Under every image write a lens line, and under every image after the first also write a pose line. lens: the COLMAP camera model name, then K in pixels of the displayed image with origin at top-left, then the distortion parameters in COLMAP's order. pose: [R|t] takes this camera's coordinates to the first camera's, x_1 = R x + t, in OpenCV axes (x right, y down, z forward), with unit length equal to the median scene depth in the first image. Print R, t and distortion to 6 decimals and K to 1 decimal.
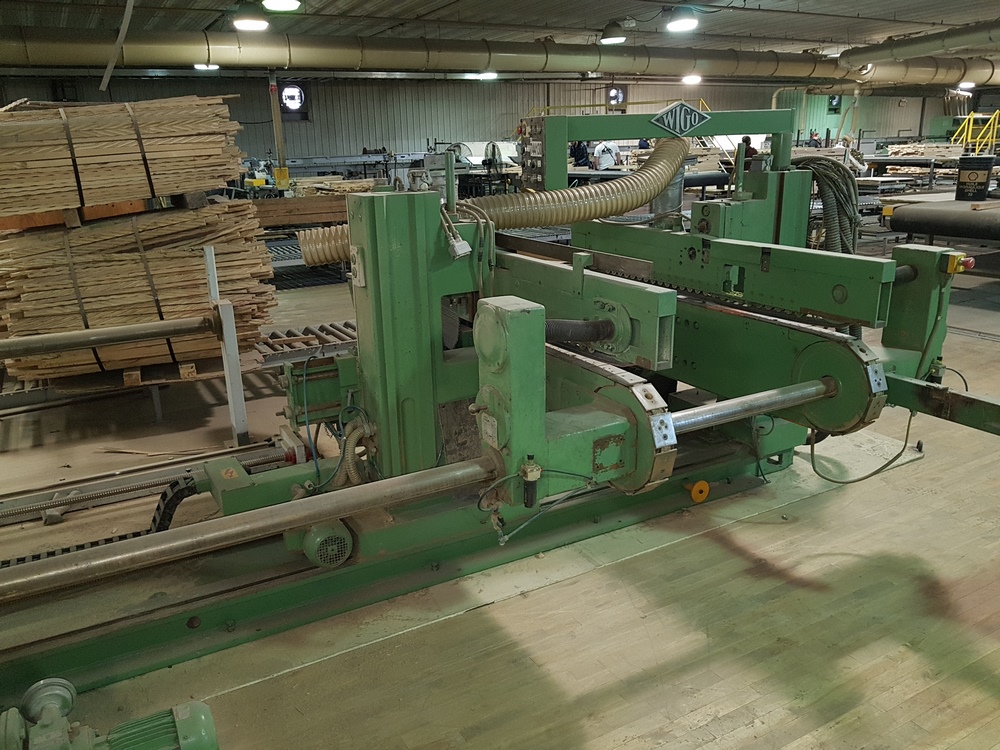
lens RADIAL K [[758.5, 0, 500.0], [0, 758.5, 375.0], [0, 0, 1]] dist [-0.003985, -0.003698]
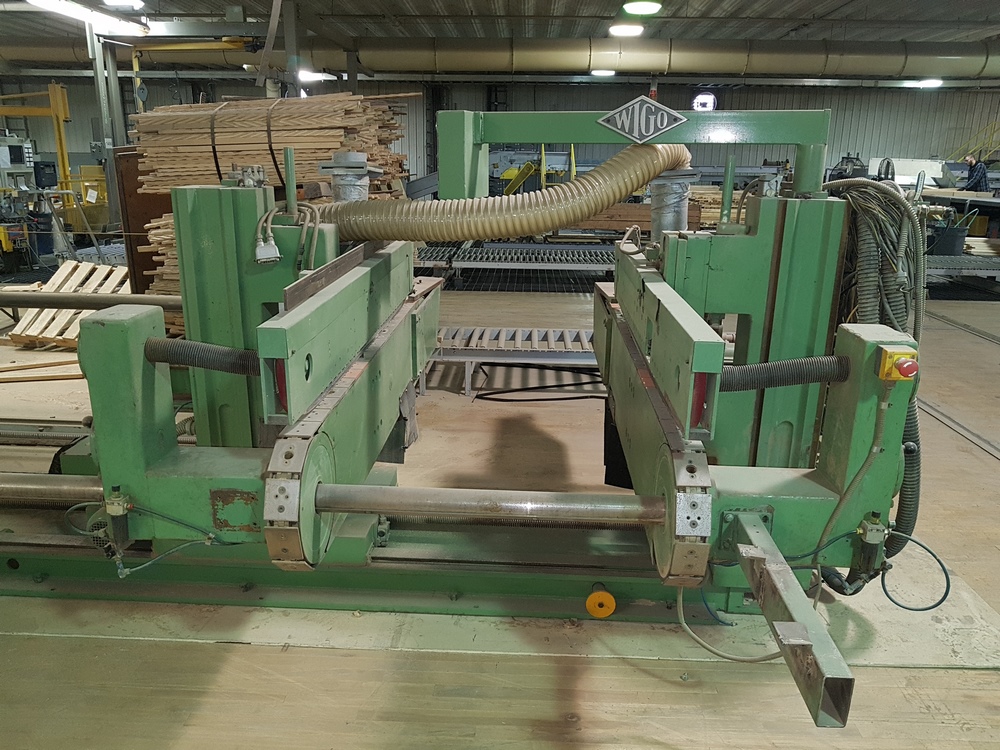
lens RADIAL K [[766.9, 0, 500.9], [0, 766.9, 387.3], [0, 0, 1]] dist [-0.006458, -0.002281]
pose [[0.861236, 0.187350, -0.472411, 0.399180], [-0.186705, 0.981205, 0.048754, -0.065050], [0.472666, 0.046212, 0.880029, 0.204157]]
